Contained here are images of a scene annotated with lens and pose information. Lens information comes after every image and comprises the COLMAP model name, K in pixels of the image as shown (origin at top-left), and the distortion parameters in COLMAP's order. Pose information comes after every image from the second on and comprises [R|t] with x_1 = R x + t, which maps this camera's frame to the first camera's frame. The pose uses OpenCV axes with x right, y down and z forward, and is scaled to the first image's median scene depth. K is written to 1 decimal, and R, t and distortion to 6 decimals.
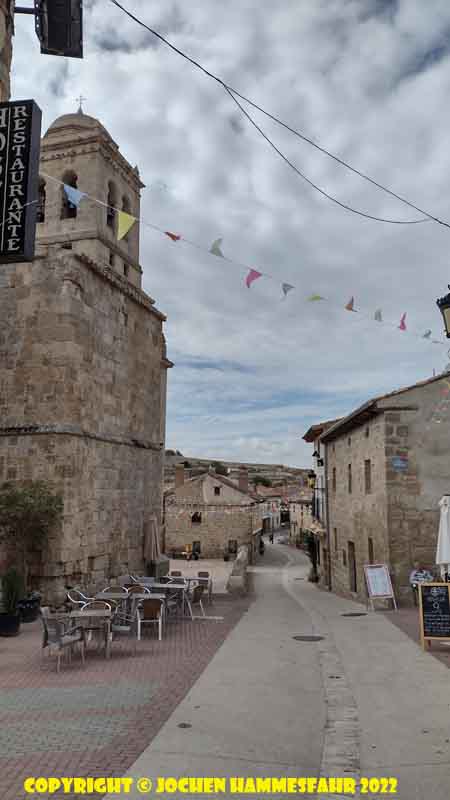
lens RADIAL K [[607.3, 0, 225.7], [0, 607.3, 398.2], [0, 0, 1]] dist [0.028356, -0.021682]
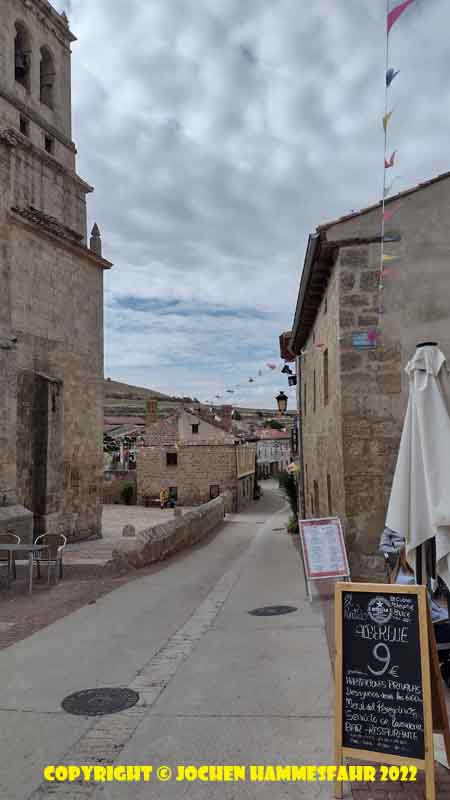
lens RADIAL K [[607.3, 0, 224.2], [0, 607.3, 402.0], [0, 0, 1]] dist [0.028356, -0.021682]
pose [[0.999086, -0.021029, -0.037223, 0.077296], [0.024348, 0.995546, 0.091074, 0.048267], [0.035142, -0.091897, 0.995148, 0.191276]]
